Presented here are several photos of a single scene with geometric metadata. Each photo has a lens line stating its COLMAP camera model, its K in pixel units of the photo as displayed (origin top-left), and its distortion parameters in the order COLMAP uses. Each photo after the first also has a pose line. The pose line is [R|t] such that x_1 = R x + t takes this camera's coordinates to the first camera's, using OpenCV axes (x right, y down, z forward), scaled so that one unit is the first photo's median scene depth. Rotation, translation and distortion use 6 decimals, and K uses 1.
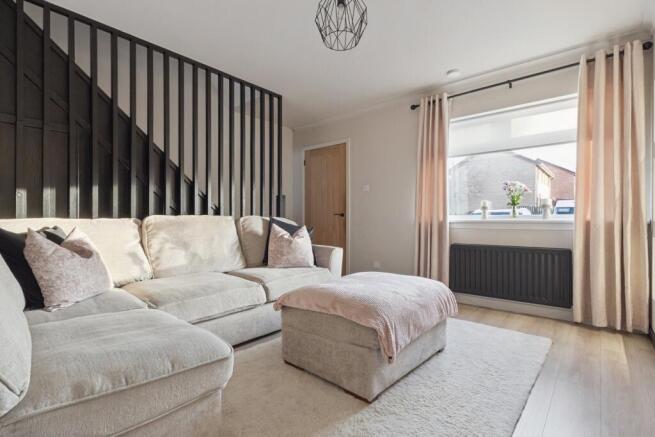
lens RADIAL K [[312.2, 0, 315.2], [0, 312.2, 216.3], [0, 0, 1]] dist [0.000408, 0.000031]
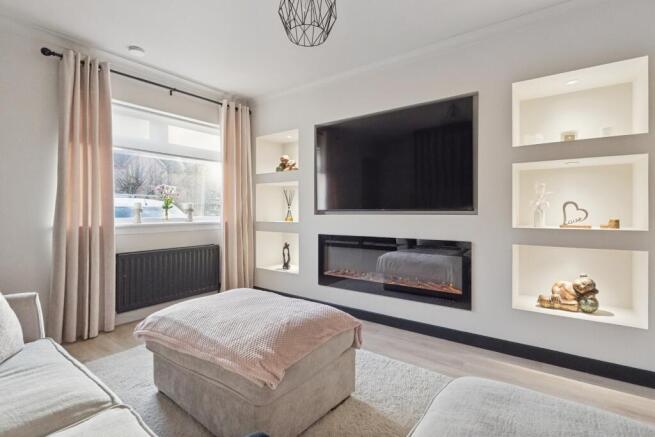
lens RADIAL K [[318.8, 0, 328.7], [0, 318.8, 215.3], [0, 0, 1]] dist [-0.001074, -0.000355]
pose [[-0.098905, -0.018054, 0.994933, -0.521201], [-0.005381, 0.999830, 0.017608, -0.034344], [-0.995082, -0.003612, -0.098986, 0.615030]]
